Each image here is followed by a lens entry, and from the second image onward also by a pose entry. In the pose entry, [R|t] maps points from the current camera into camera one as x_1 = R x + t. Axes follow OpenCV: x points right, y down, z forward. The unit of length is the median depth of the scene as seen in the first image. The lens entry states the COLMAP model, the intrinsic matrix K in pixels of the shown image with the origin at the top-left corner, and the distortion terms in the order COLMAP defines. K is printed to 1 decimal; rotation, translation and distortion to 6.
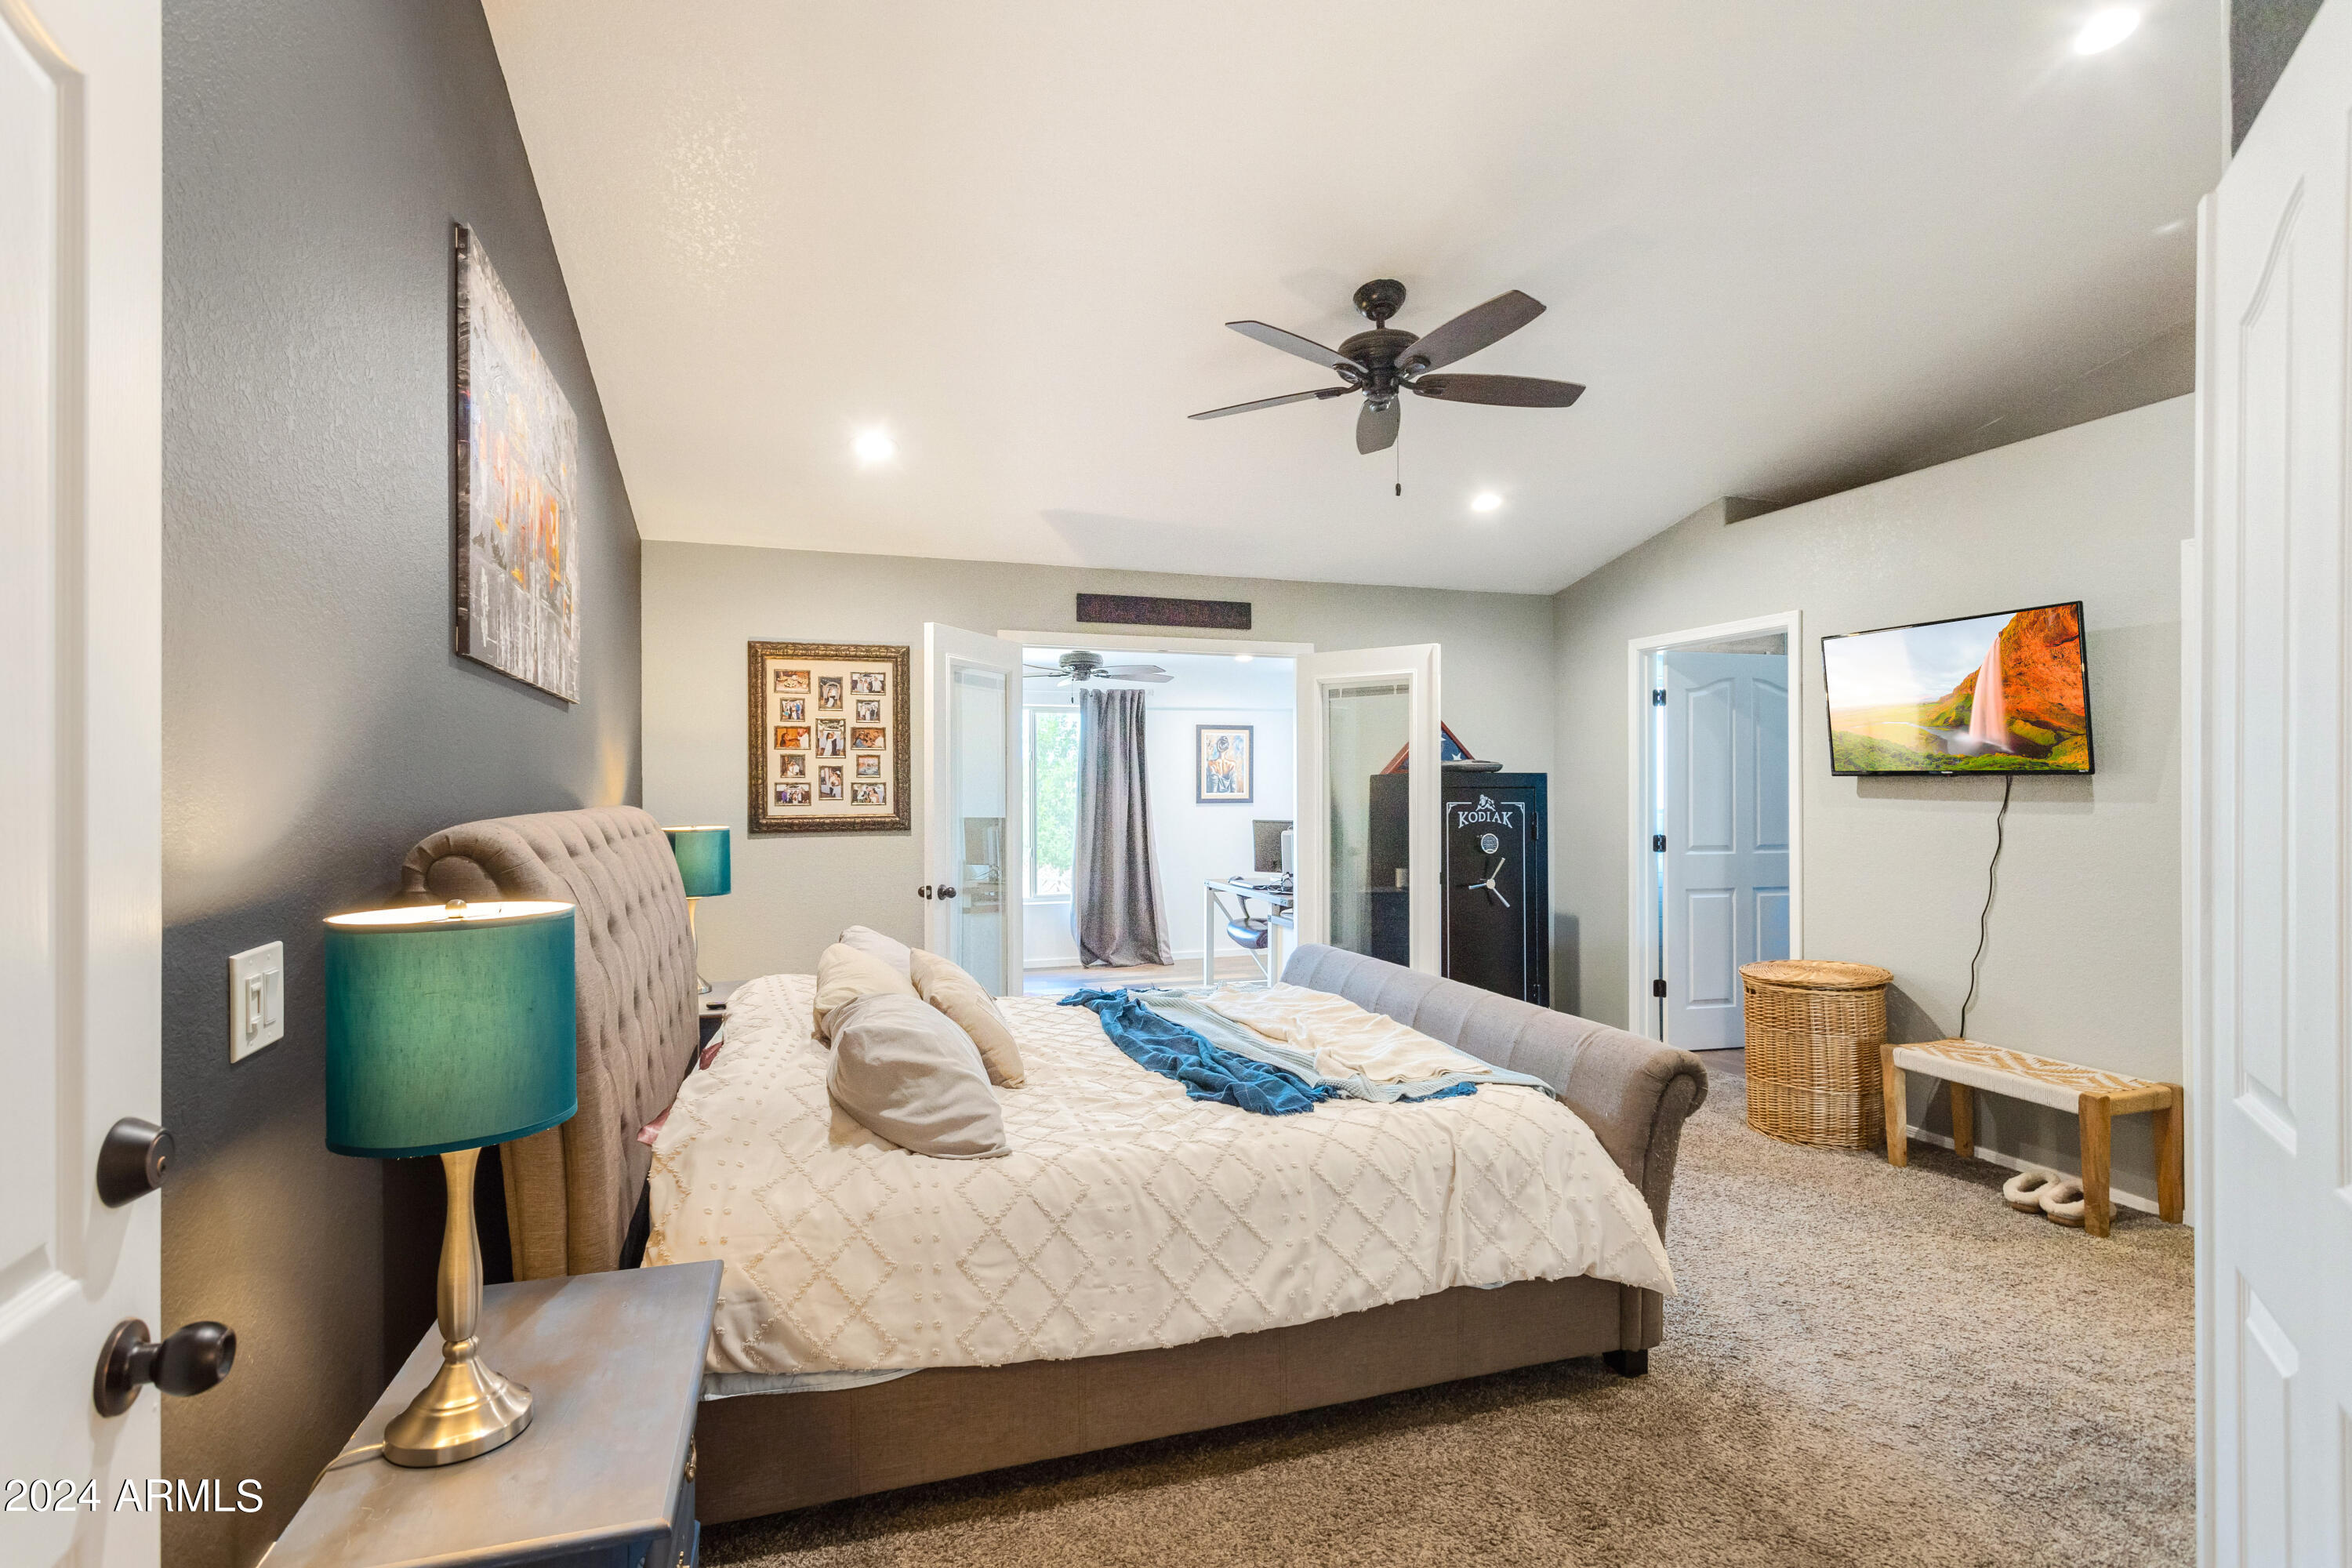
lens RADIAL K [[1130.2, 0, 1162.1], [0, 1130.2, 776.8], [0, 0, 1]] dist [-0.000554, 0.001695]
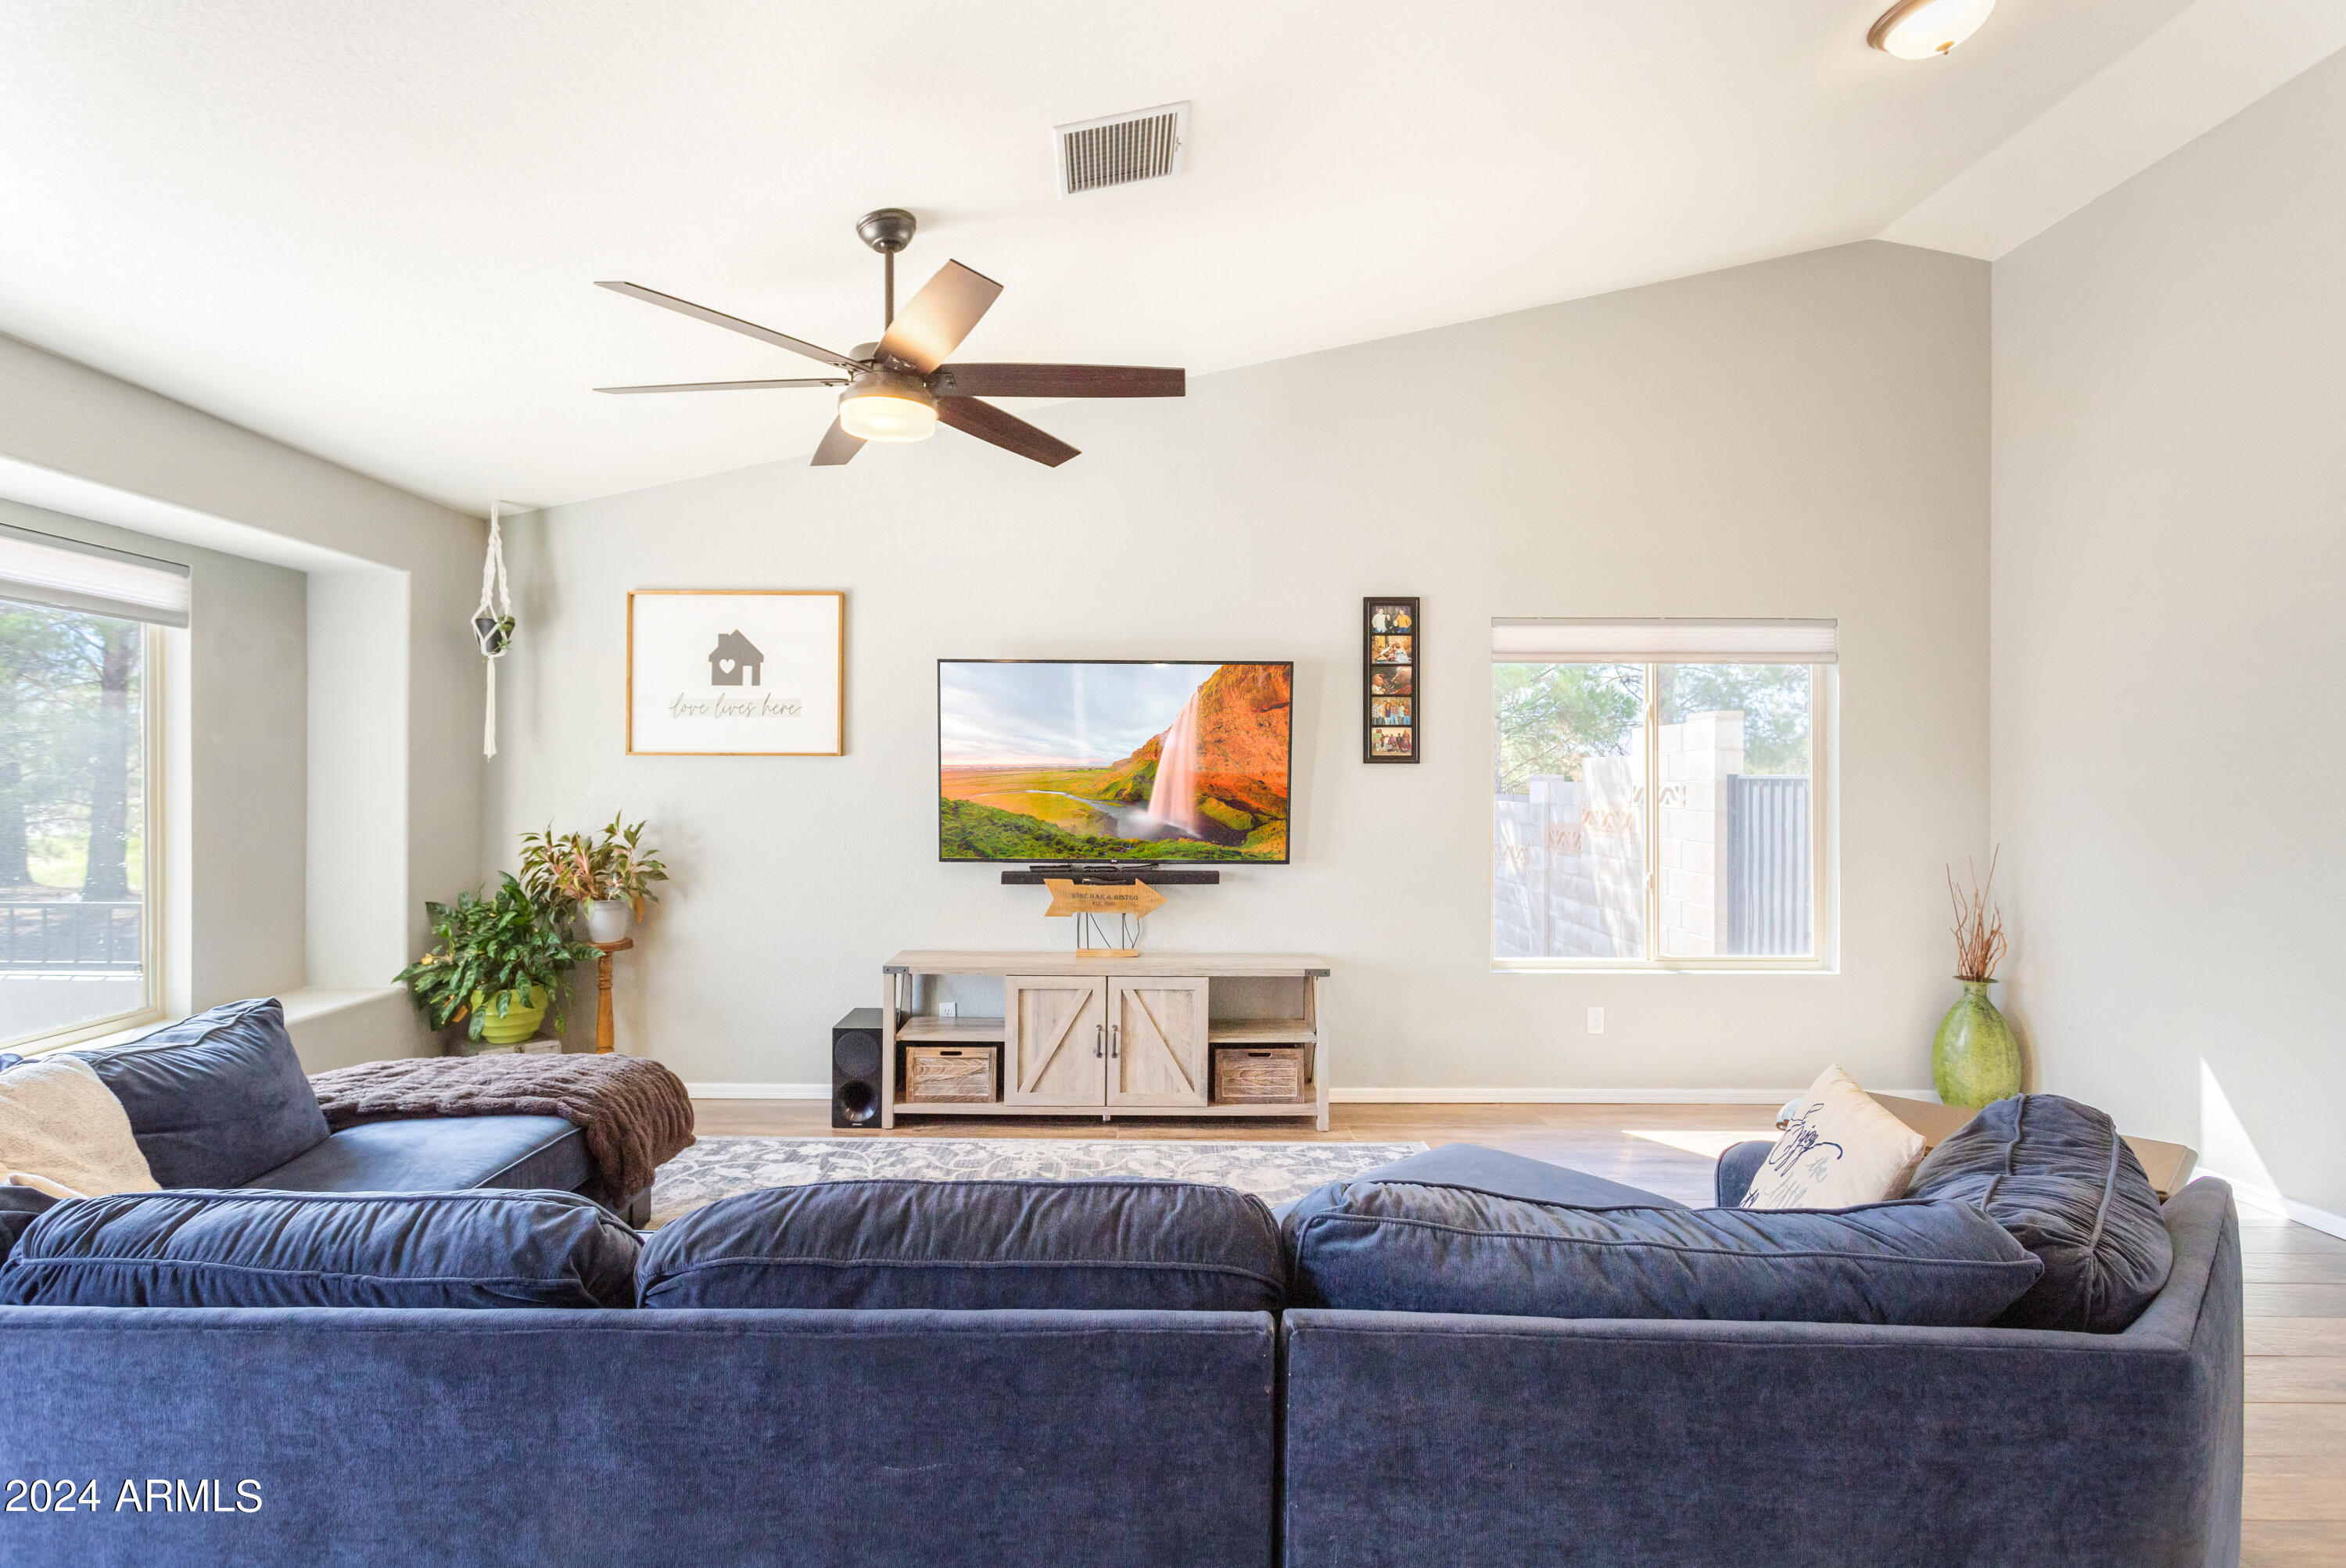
lens RADIAL K [[1127.4, 0, 1132.0], [0, 1127.4, 791.4], [0, 0, 1]] dist [-0.000554, 0.001695]
pose [[0.307463, -0.000689, 0.951560, -0.023844], [-0.008991, 0.999953, 0.003629, -0.057852], [-0.951518, -0.009671, 0.307442, 0.816955]]
